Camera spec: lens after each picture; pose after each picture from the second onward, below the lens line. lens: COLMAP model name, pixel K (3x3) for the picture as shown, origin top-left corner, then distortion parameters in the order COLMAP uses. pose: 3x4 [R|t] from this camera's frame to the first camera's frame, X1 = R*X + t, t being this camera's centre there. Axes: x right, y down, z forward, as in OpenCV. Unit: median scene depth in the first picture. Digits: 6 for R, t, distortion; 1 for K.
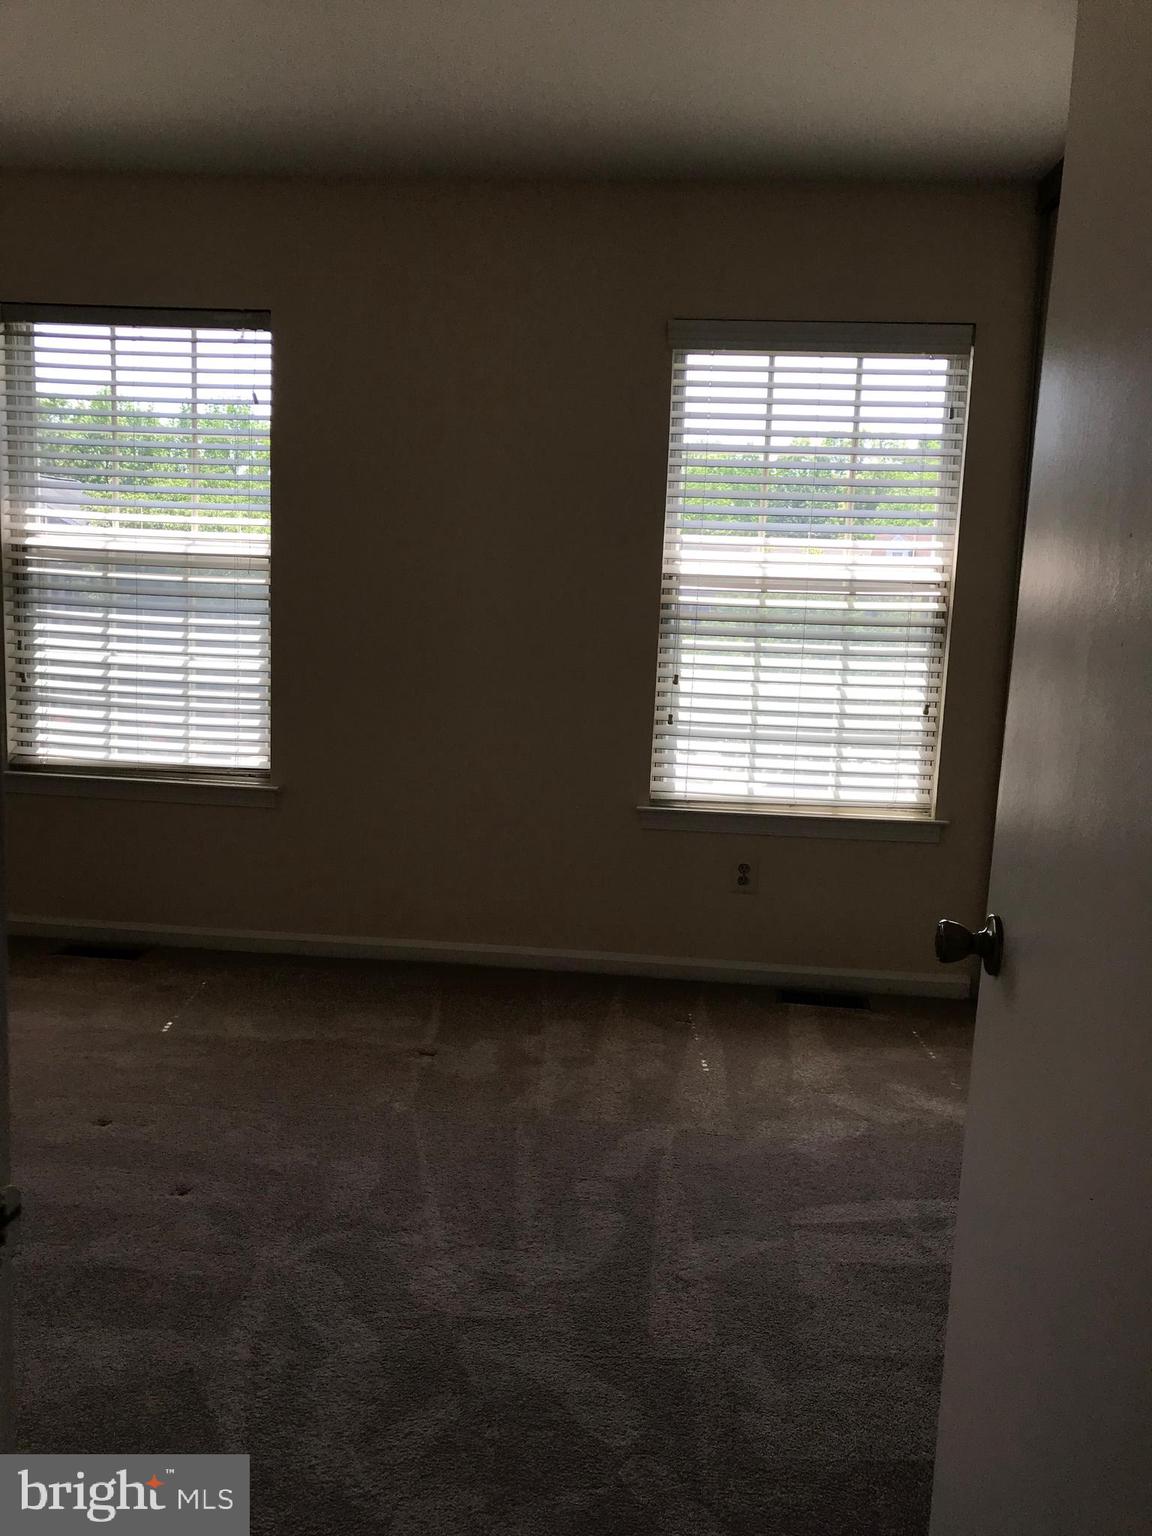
lens RADIAL K [[1255.2, 0, 576.0], [0, 1255.2, 768.0], [0, 0, 1]] dist [0.025302, -0.000644]
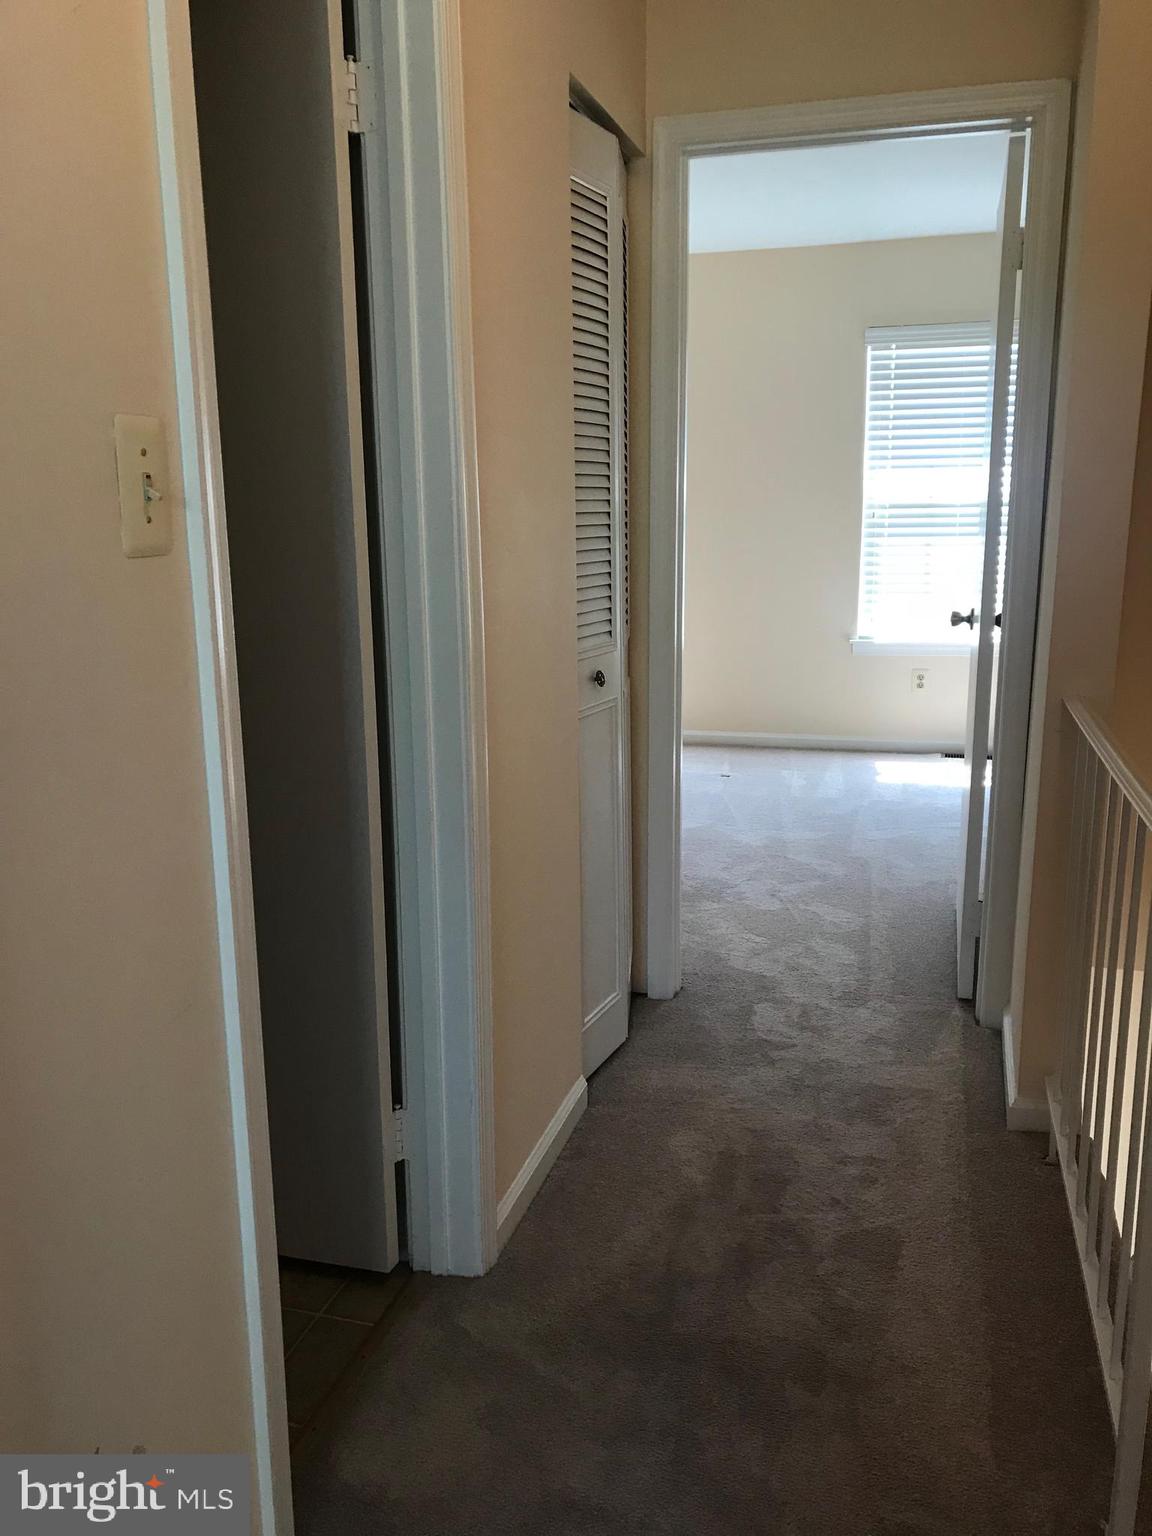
lens RADIAL K [[1255.2, 0, 576.0], [0, 1255.2, 768.0], [0, 0, 1]] dist [0.025302, -0.000644]
pose [[0.982929, -0.018516, -0.183050, -0.006274], [0.030919, 0.997397, 0.065135, 0.169740], [0.181367, -0.069683, 0.980943, -1.196936]]
